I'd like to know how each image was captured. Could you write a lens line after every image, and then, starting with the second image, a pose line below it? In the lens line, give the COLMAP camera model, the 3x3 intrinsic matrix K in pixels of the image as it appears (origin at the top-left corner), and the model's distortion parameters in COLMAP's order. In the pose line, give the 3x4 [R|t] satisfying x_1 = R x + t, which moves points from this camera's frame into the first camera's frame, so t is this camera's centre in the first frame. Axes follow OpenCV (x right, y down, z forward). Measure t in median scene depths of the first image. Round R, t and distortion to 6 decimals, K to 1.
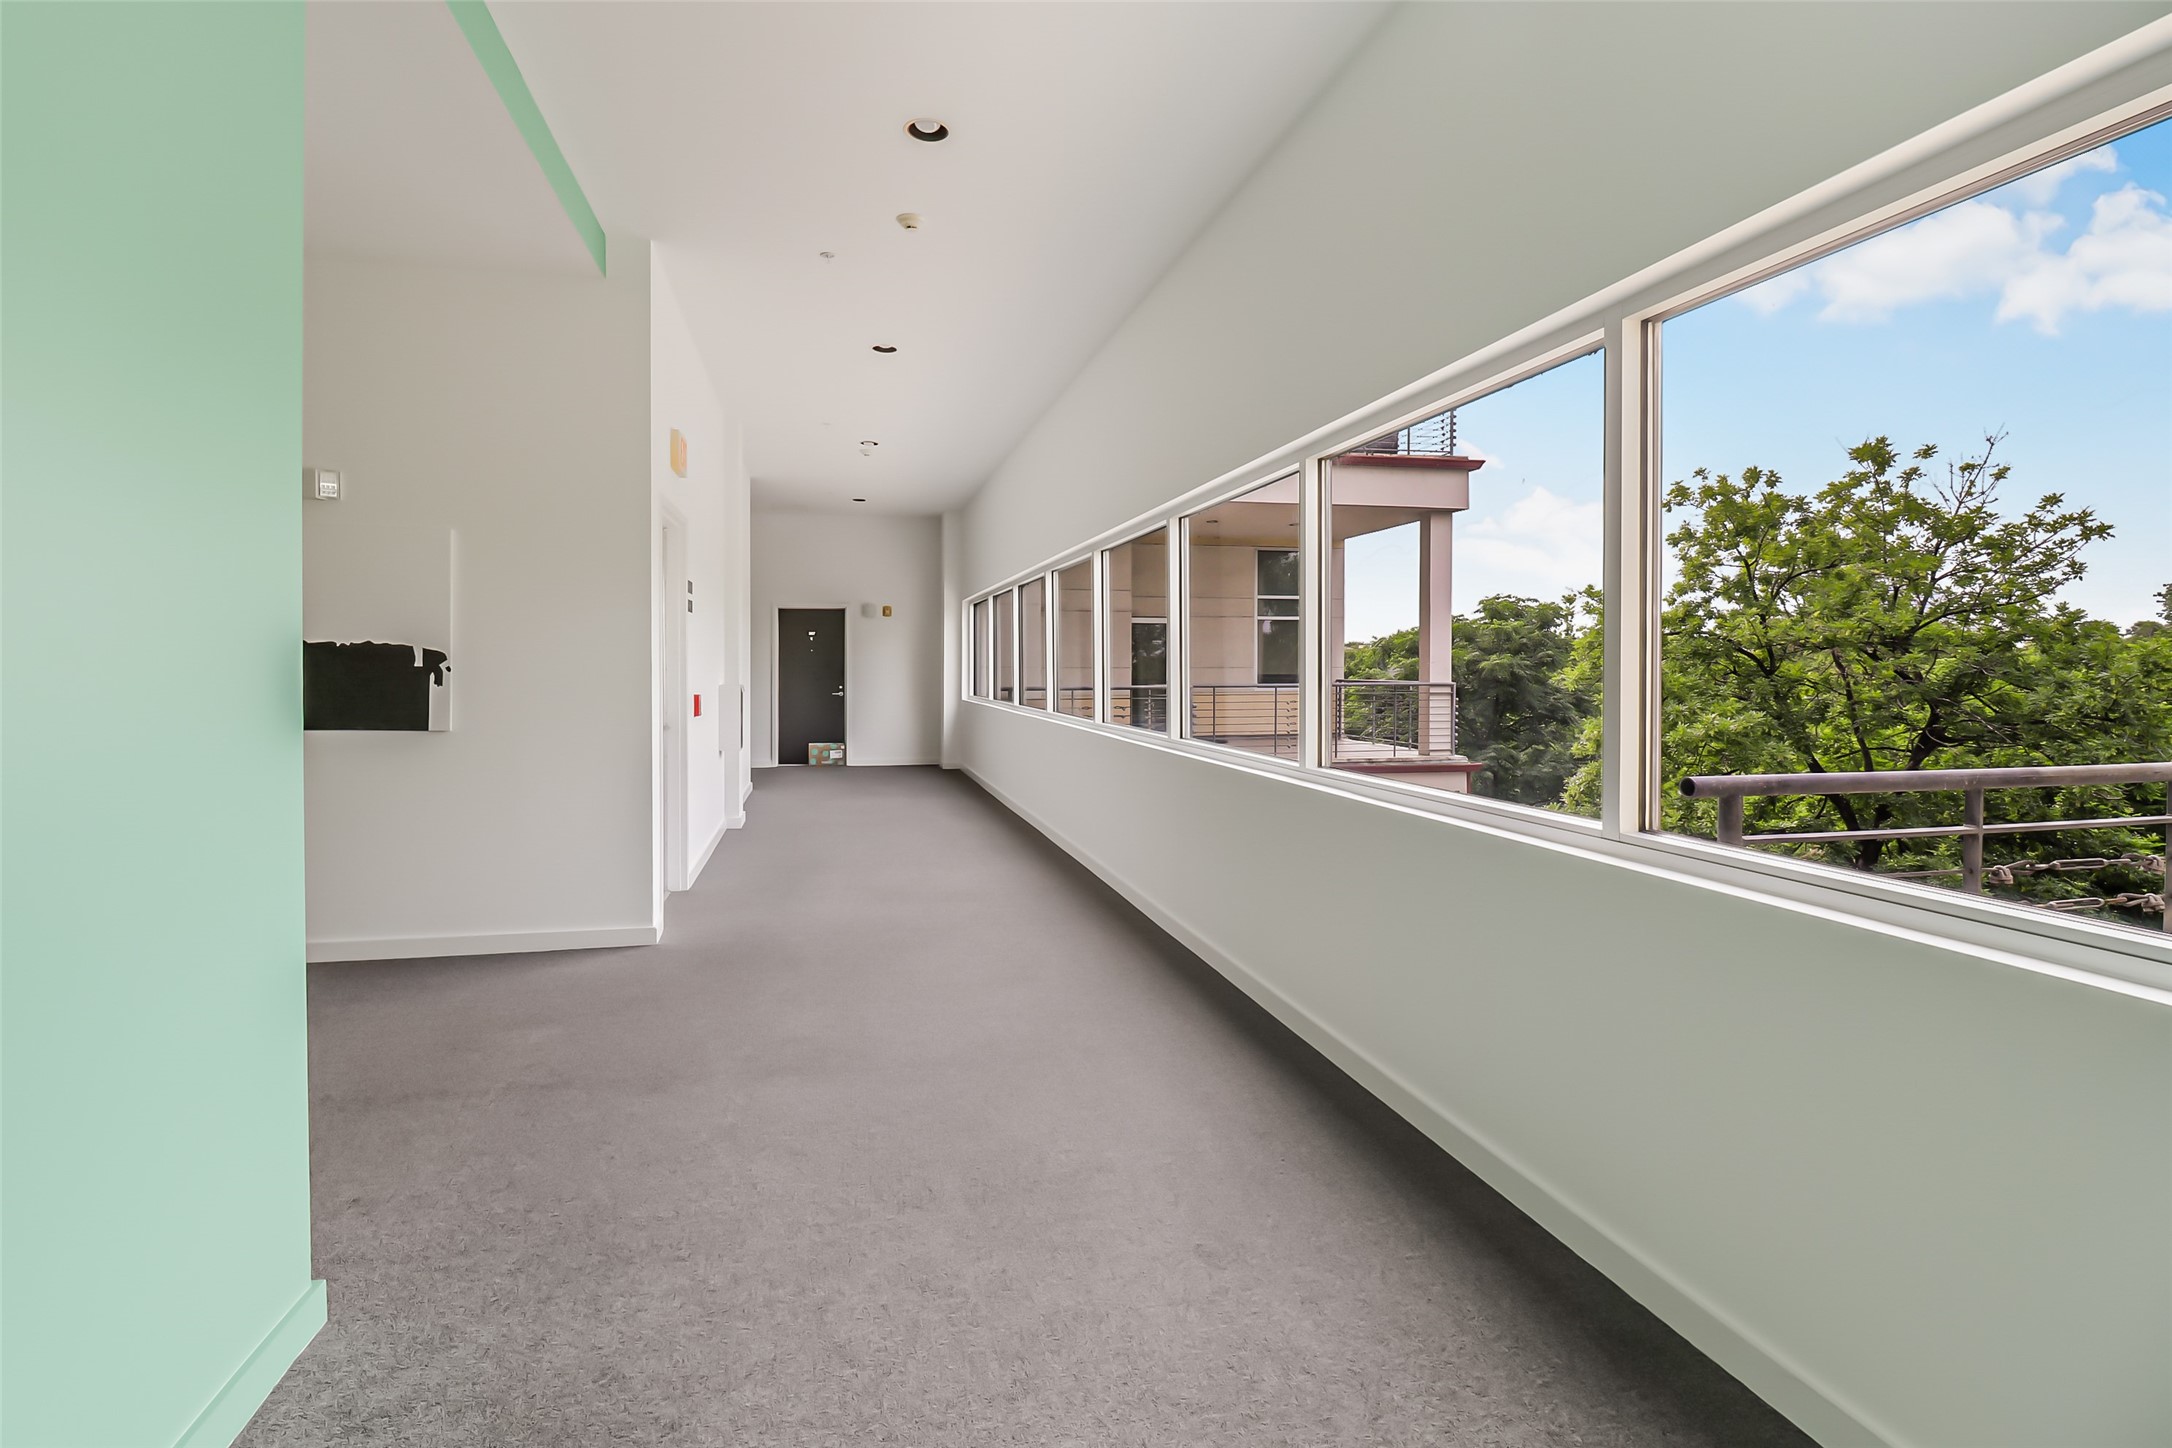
lens RADIAL K [[1051.2, 0, 1085.4], [0, 1051.2, 710.2], [0, 0, 1]] dist [-0.002094, -0.001061]
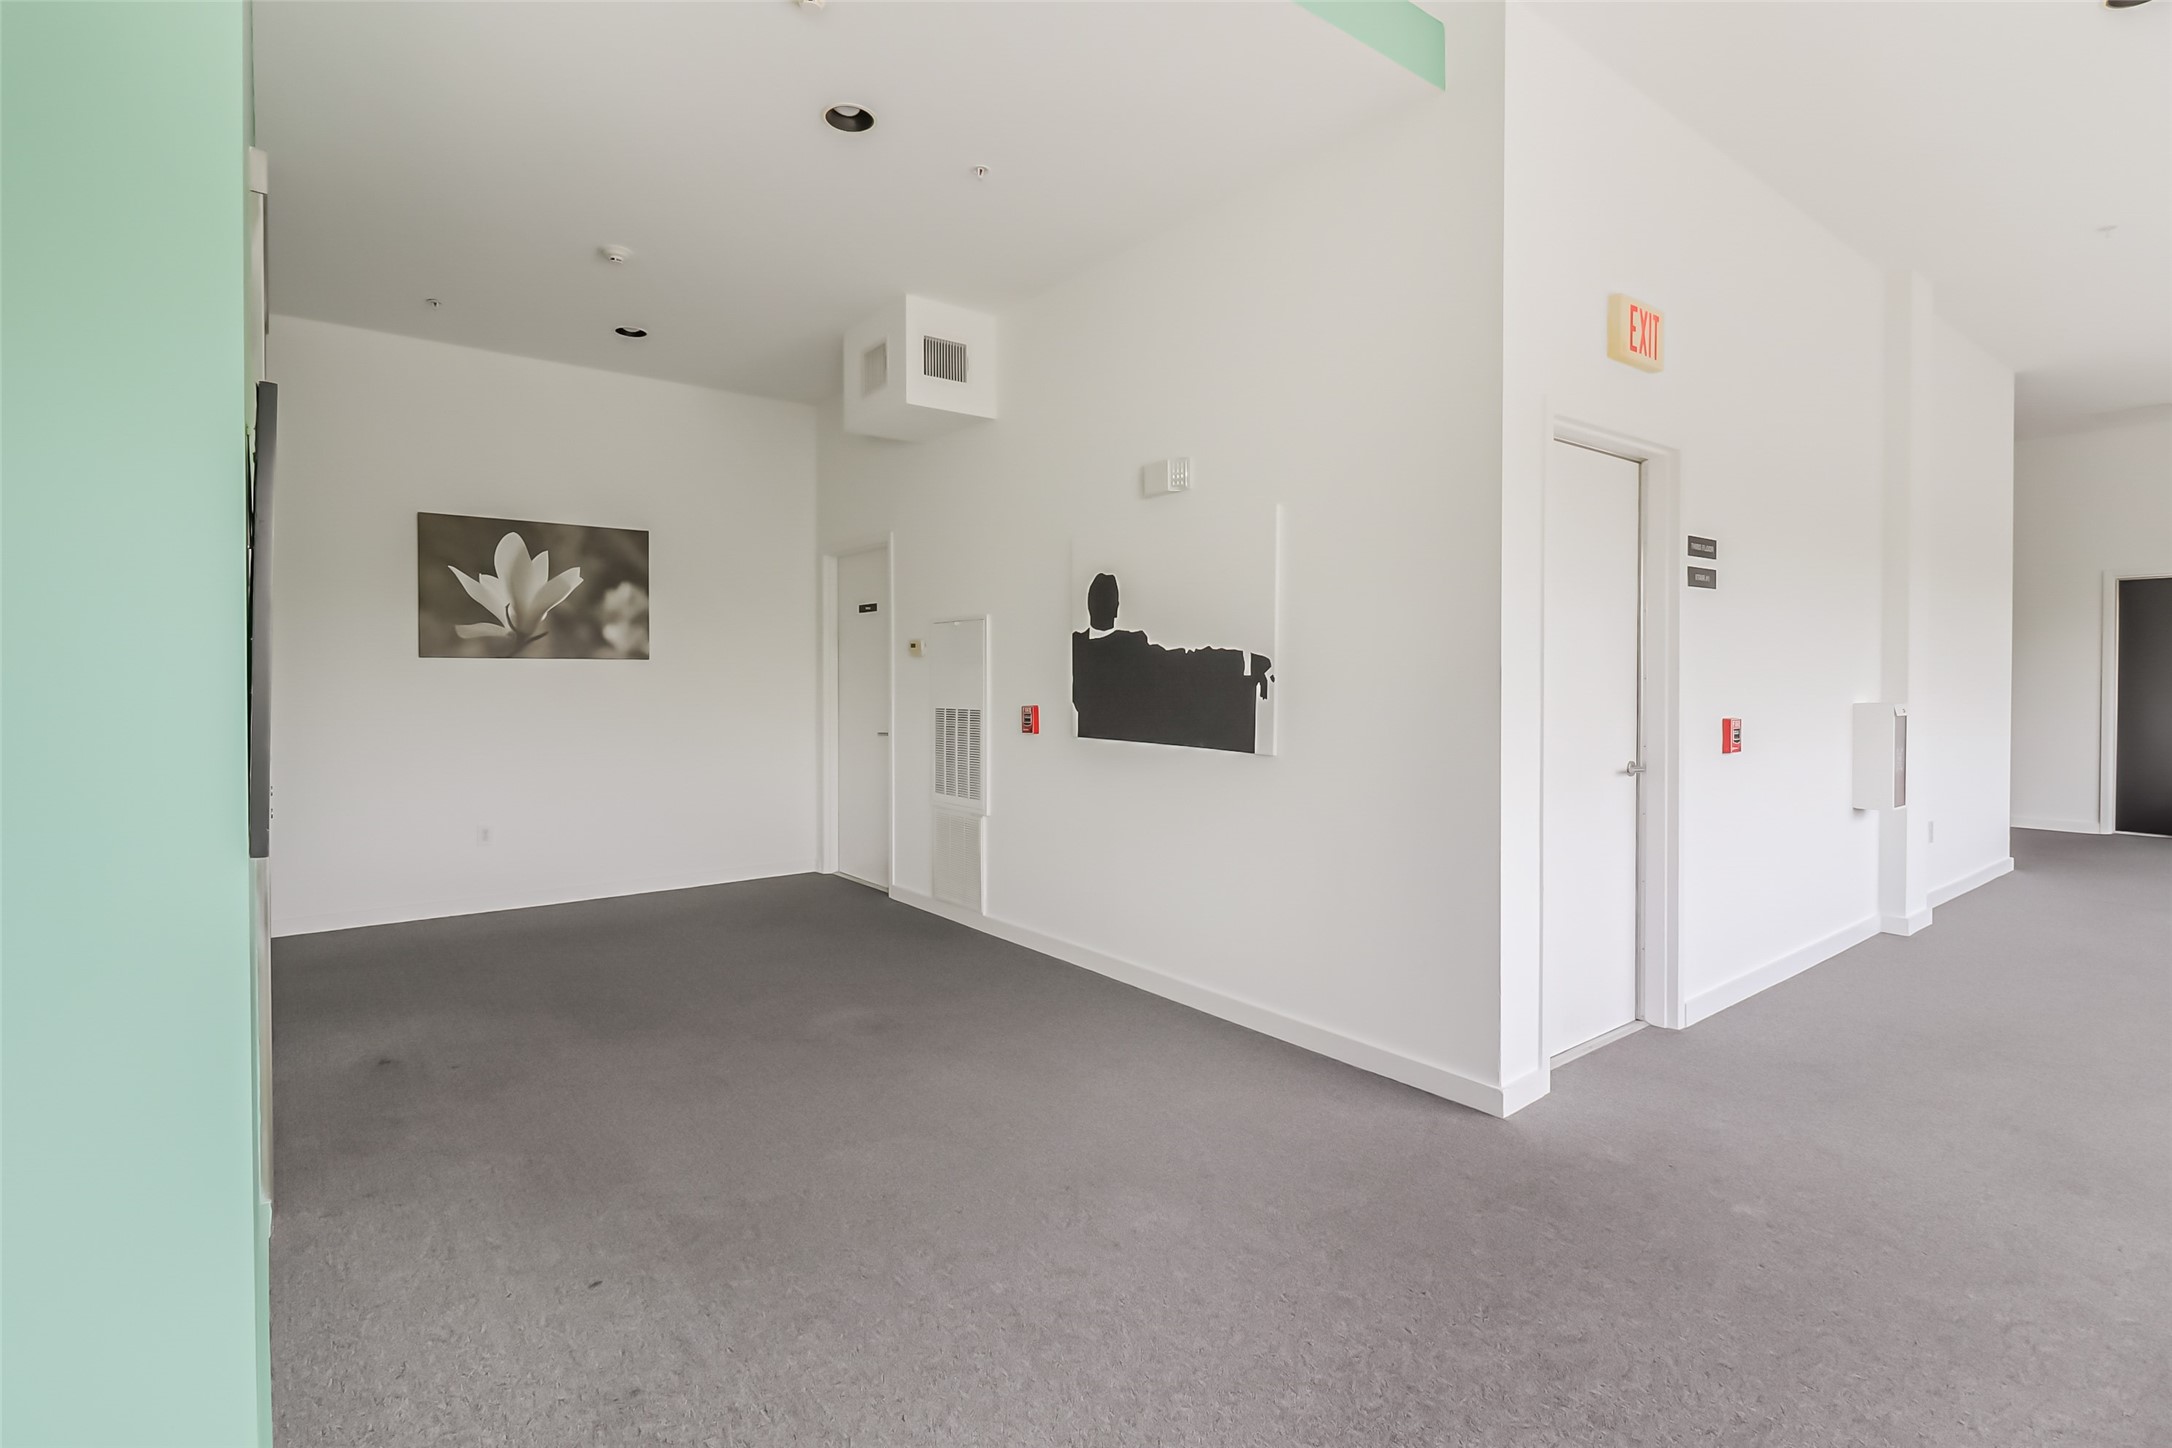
lens RADIAL K [[1051.2, 0, 1085.4], [0, 1051.2, 713.0], [0, 0, 1]] dist [-0.002094, -0.001061]
pose [[0.408186, 0.017057, -0.912739, 0.070460], [-0.031068, 0.999506, 0.004784, -0.011864], [0.912370, 0.026404, 0.408514, 0.542440]]
